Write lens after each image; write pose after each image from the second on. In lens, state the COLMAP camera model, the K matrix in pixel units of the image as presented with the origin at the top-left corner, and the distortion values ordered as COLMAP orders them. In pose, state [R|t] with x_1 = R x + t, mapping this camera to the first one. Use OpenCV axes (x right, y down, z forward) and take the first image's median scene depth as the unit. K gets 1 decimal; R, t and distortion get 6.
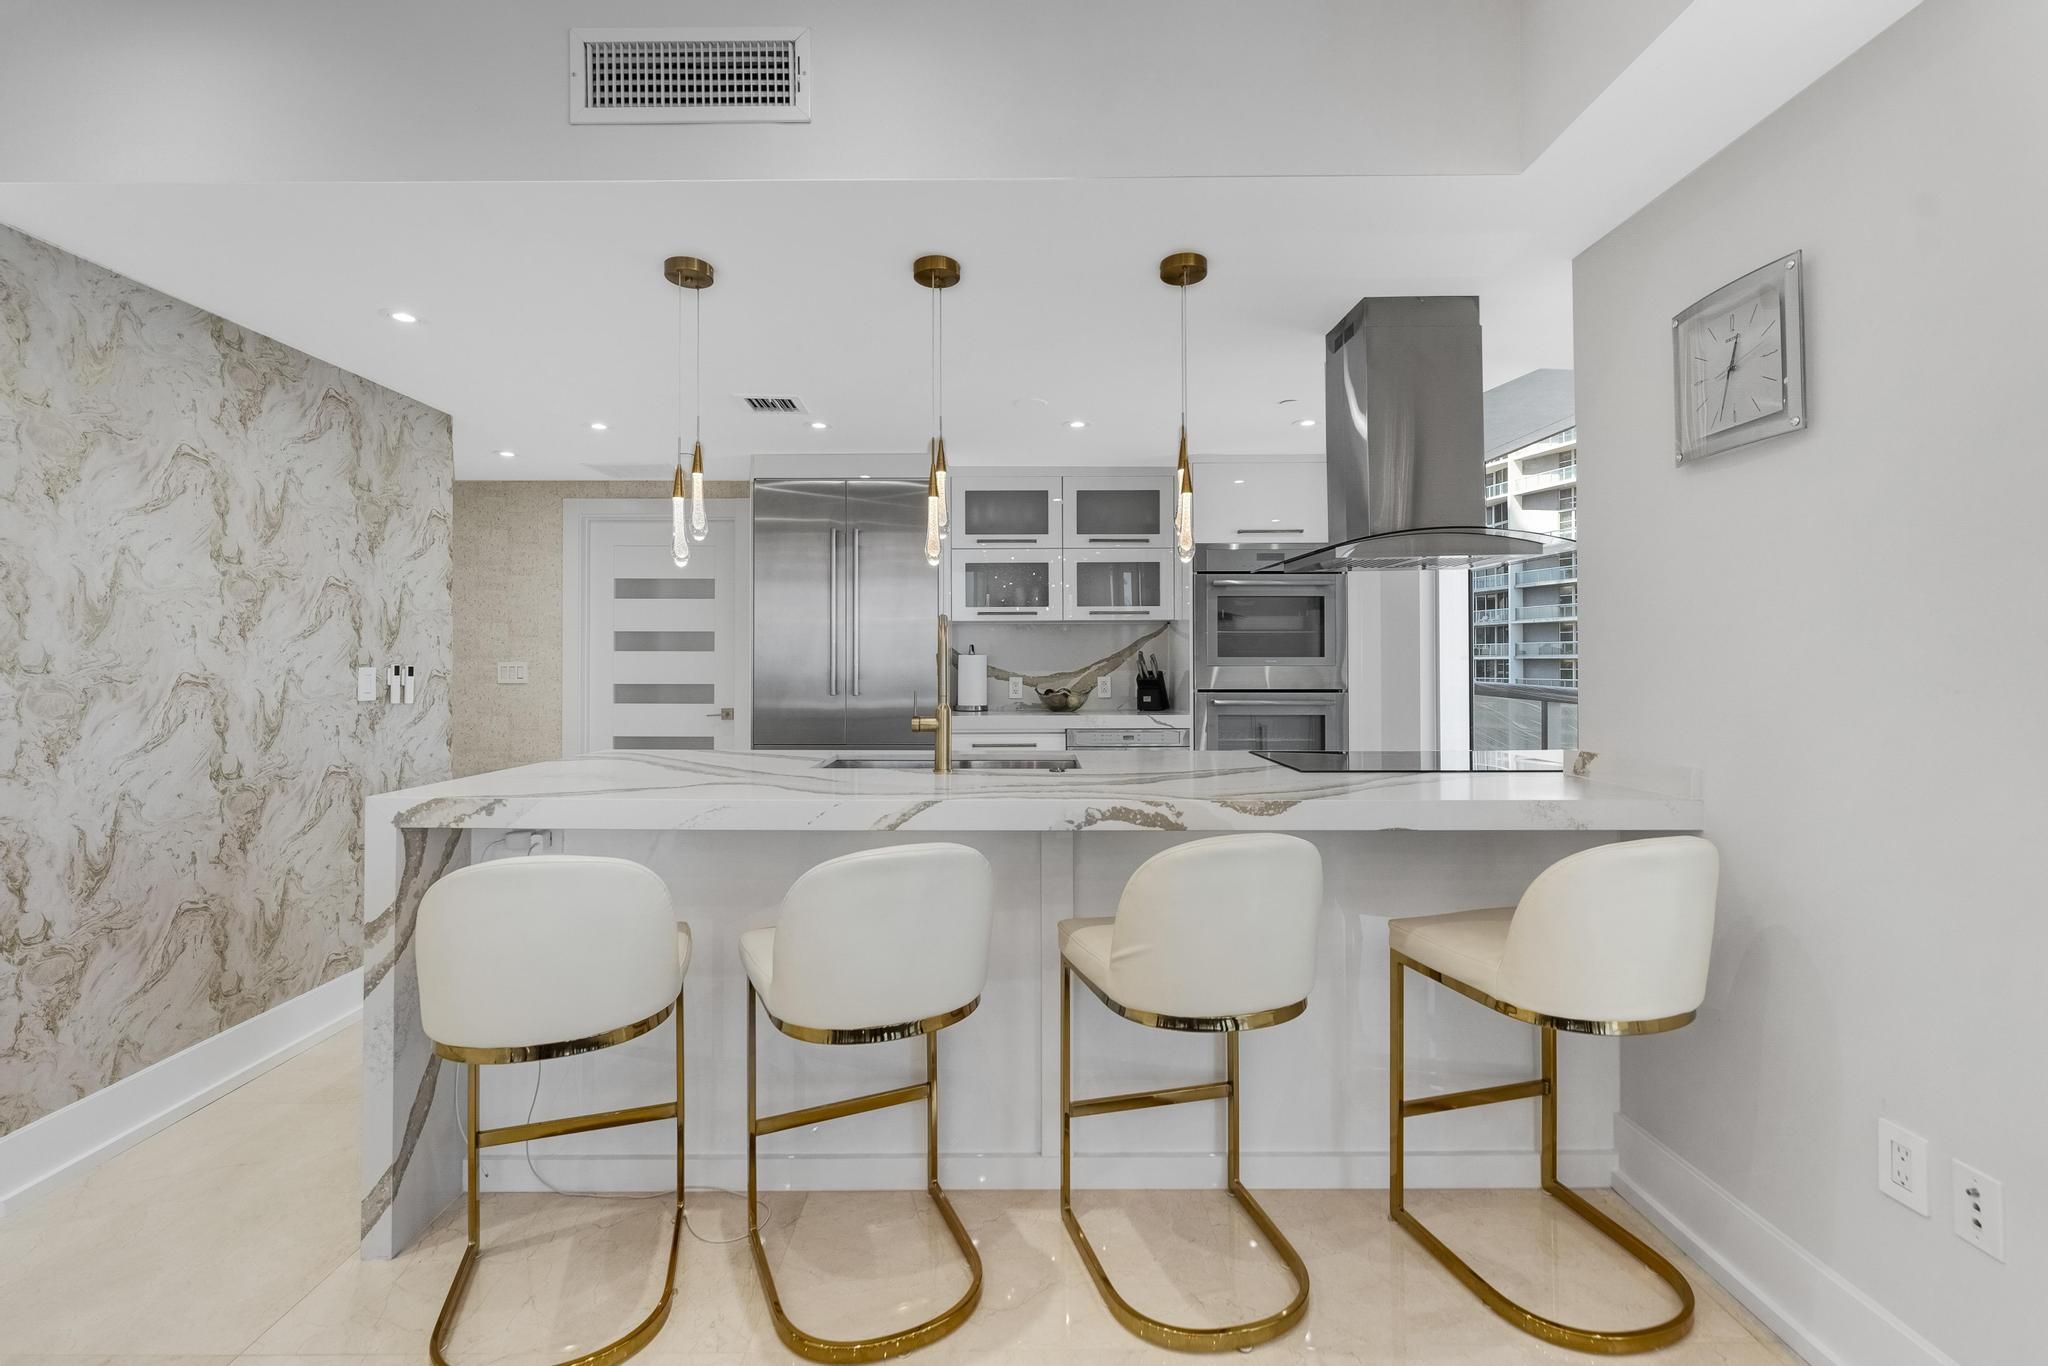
lens RADIAL K [[880.4, 0, 1039.6], [0, 880.4, 650.2], [0, 0, 1]] dist [-0.004659, -0.000223]
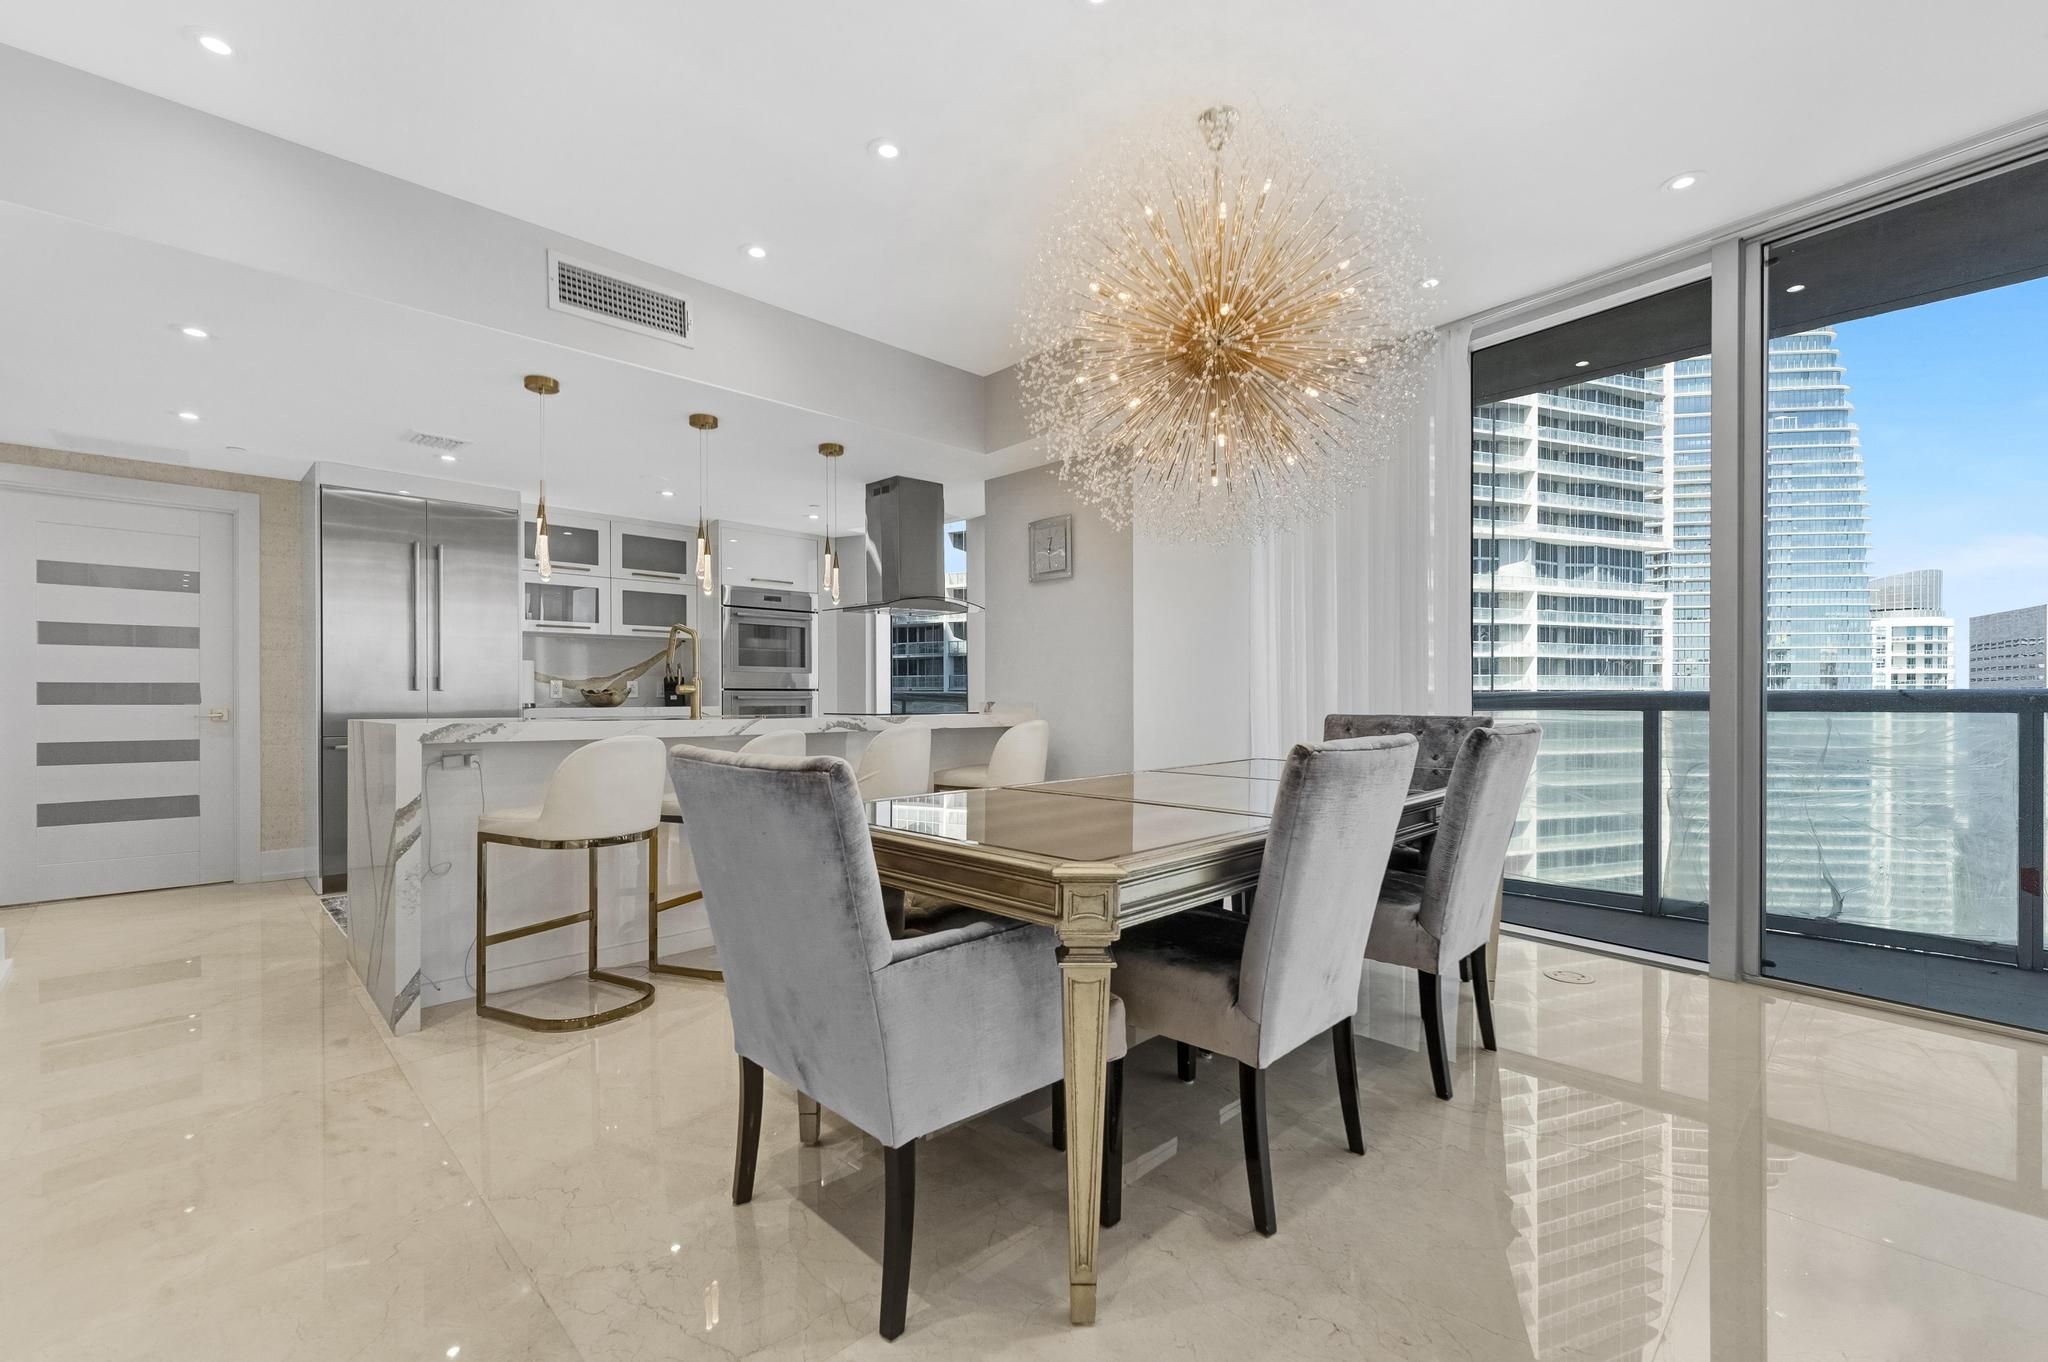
lens RADIAL K [[861.6, 0, 1025.7], [0, 861.6, 681.0], [0, 0, 1]] dist [-0.002500, 0.000768]
pose [[0.716955, 0.014044, 0.696978, -0.410373], [-0.009872, 0.999901, -0.009994, 0.039687], [-0.697049, 0.000285, 0.717023, -0.311071]]
